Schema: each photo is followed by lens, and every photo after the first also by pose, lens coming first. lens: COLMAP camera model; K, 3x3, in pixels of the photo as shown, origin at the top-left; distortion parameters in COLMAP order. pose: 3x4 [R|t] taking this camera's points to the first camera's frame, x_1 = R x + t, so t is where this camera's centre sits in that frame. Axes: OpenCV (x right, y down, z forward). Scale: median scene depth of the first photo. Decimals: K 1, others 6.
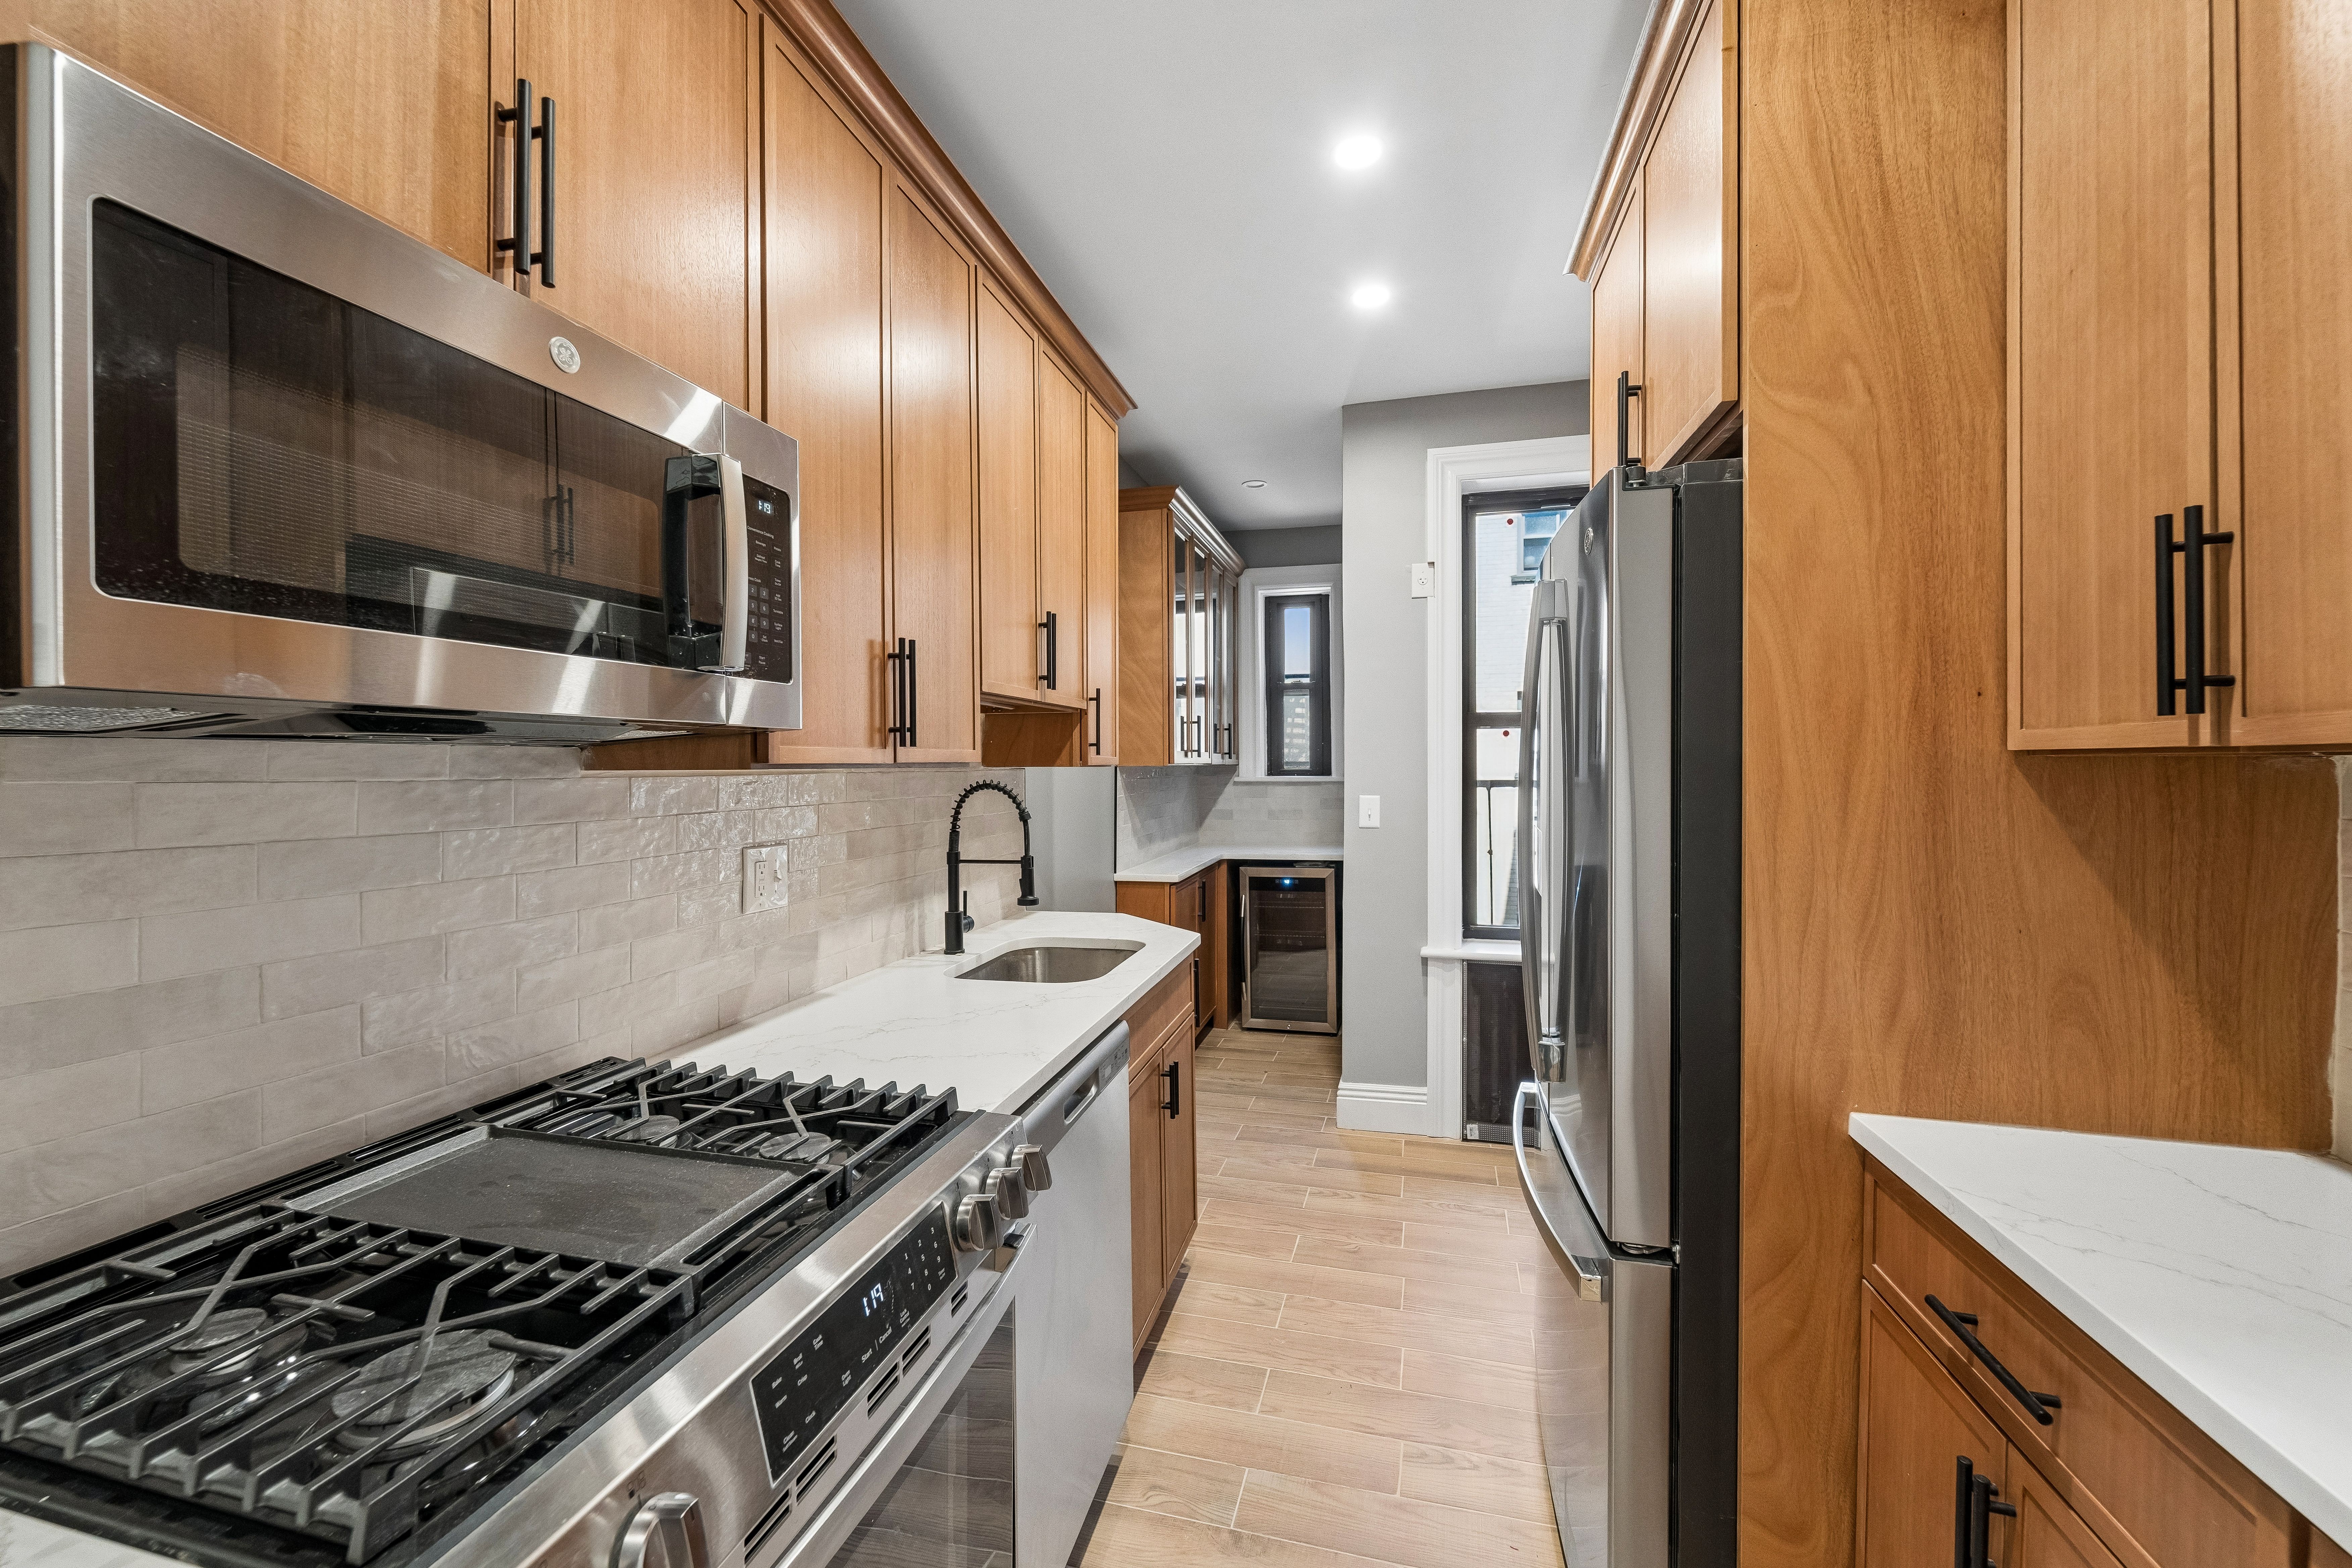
lens RADIAL K [[951.4, 0, 1161.6], [0, 951.4, 773.7], [0, 0, 1]] dist [0.000757, -0.000511]
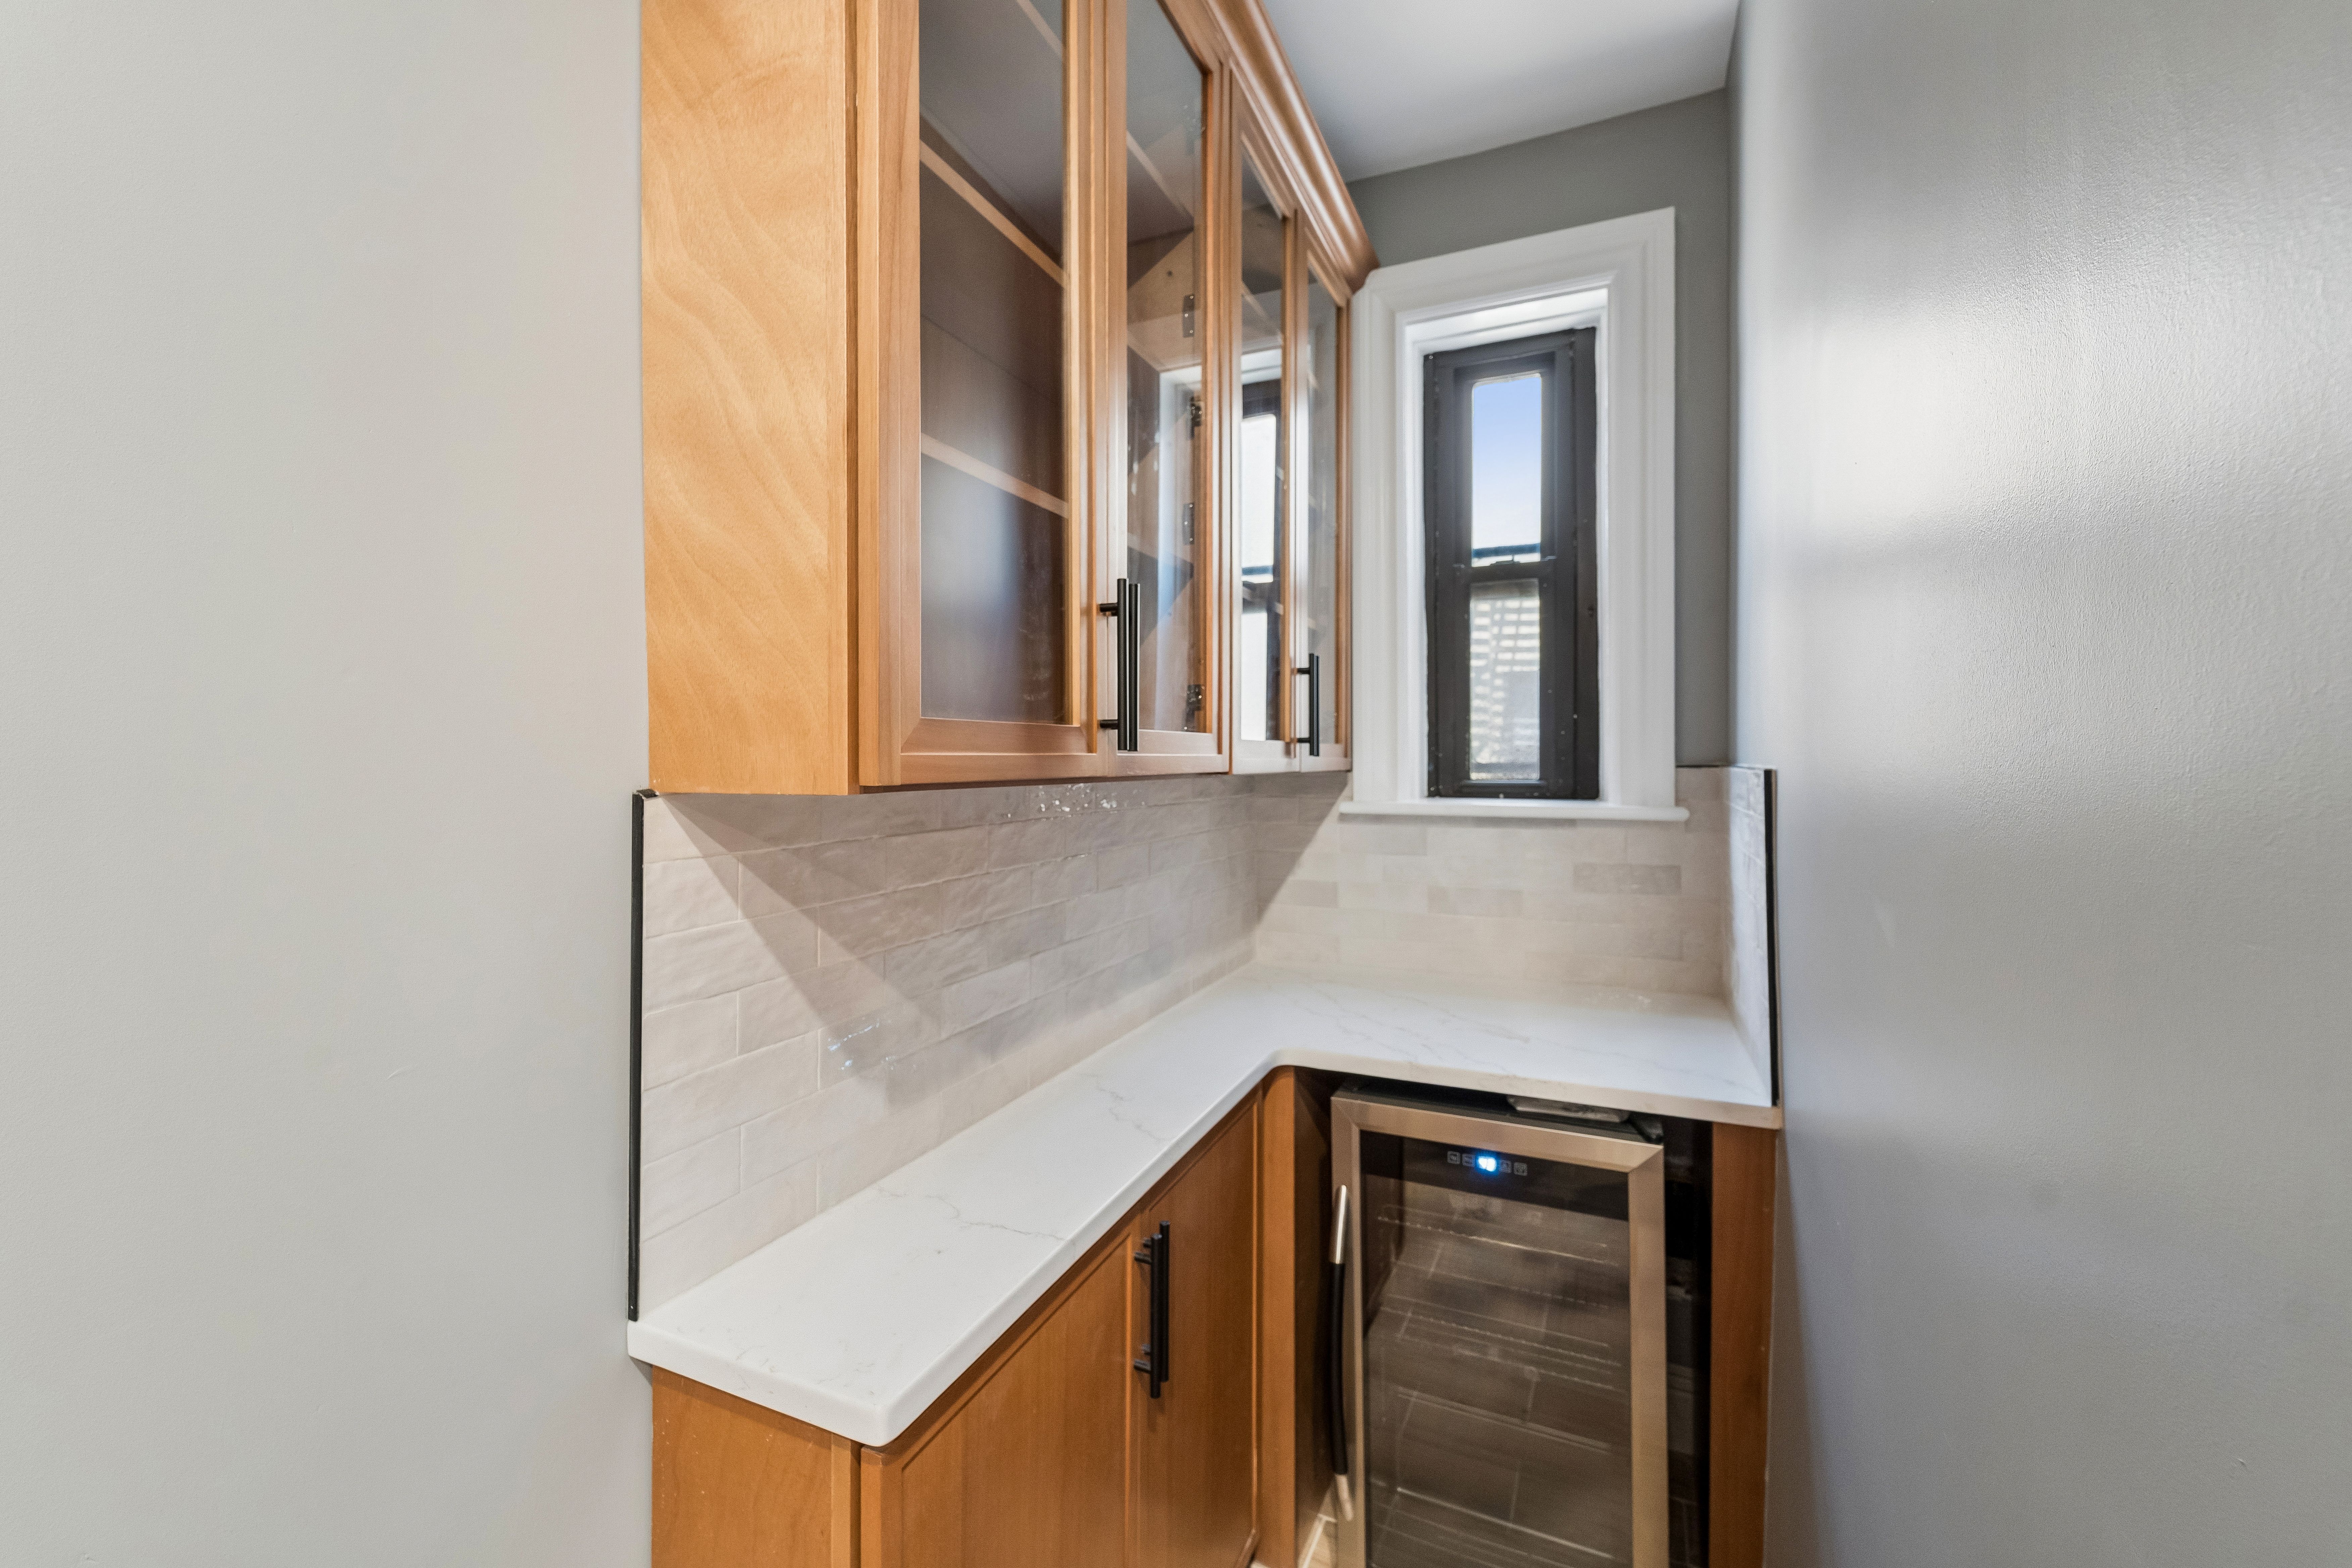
lens RADIAL K [[951.4, 0, 1161.6], [0, 951.4, 773.7], [0, 0, 1]] dist [0.000757, -0.000511]
pose [[0.984386, 0.000818, -0.176022, 0.072424], [0.001837, 0.999887, 0.014922, -0.013674], [0.176015, -0.015012, 0.984273, 0.597443]]
